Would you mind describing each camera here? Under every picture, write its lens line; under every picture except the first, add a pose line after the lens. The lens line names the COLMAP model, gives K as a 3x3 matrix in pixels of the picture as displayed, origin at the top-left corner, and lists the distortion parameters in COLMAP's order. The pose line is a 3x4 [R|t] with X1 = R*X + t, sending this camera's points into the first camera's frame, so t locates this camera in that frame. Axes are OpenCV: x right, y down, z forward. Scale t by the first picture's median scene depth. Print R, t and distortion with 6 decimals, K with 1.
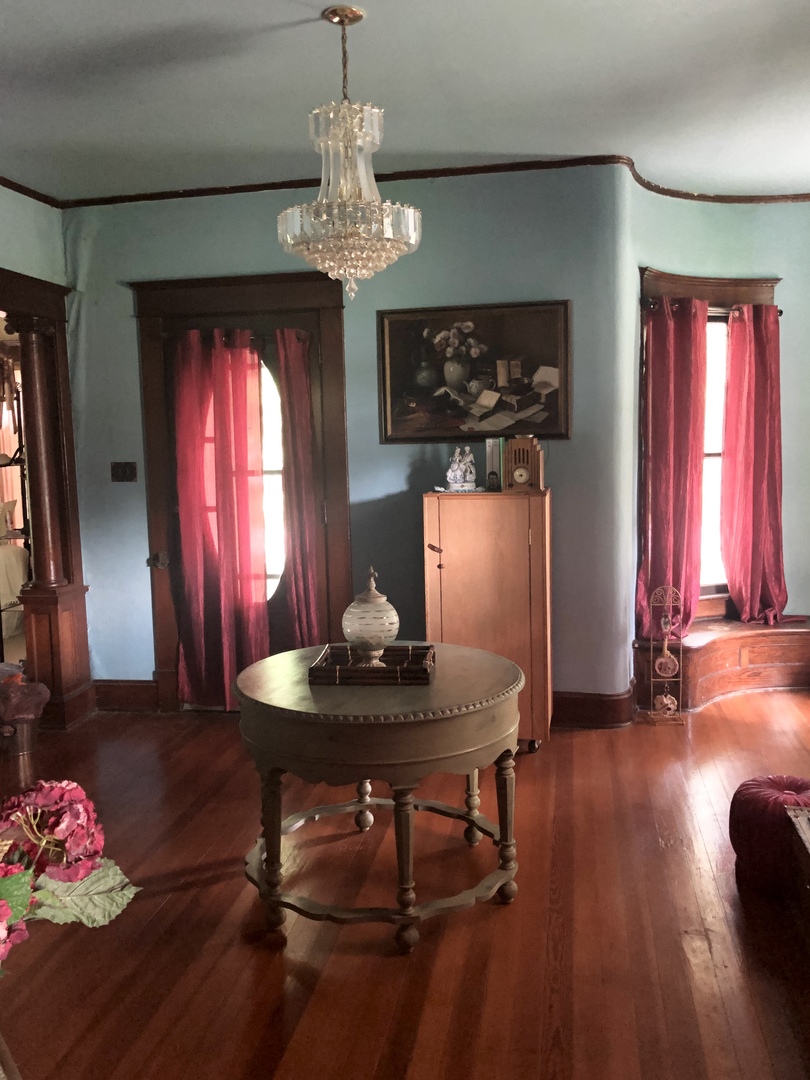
lens RADIAL K [[903.3, 0, 413.2], [0, 903.3, 537.3], [0, 0, 1]] dist [0.006843, -0.005138]
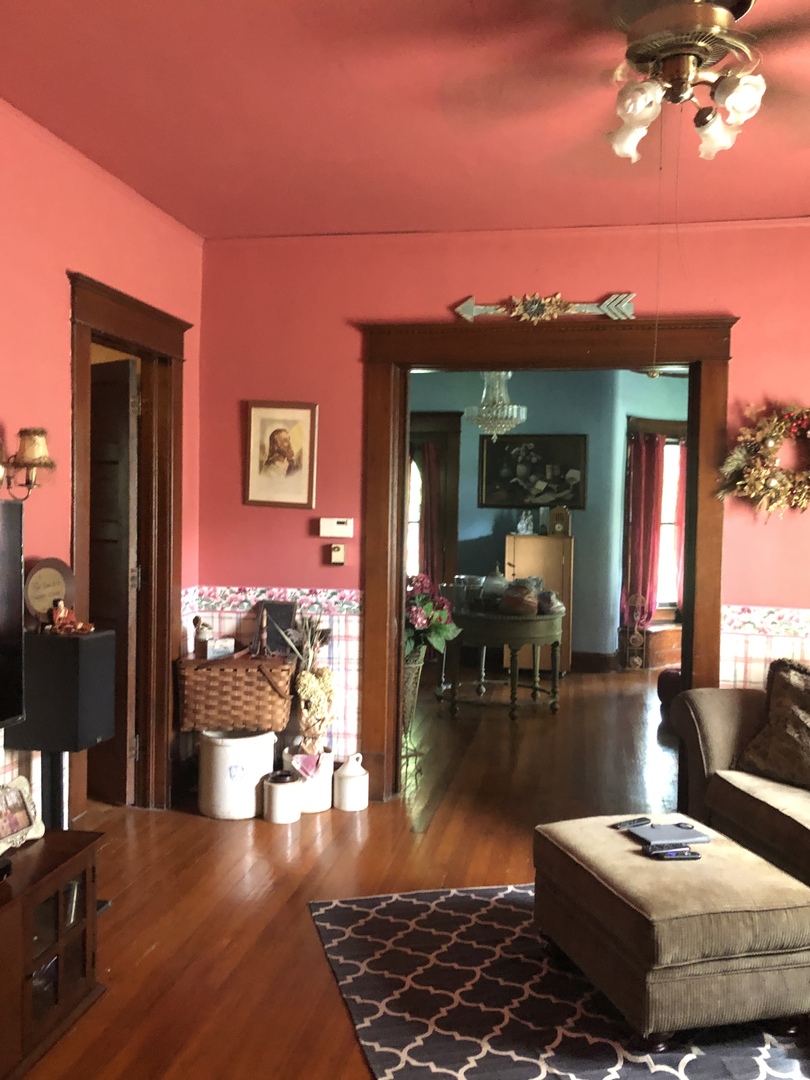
lens RADIAL K [[903.3, 0, 398.0], [0, 903.3, 542.7], [0, 0, 1]] dist [0.006843, -0.005138]
pose [[0.998966, 0.042440, -0.016313, -0.168299], [-0.043580, 0.996048, -0.077393, 0.113538], [0.012964, 0.078023, 0.996867, -0.800752]]
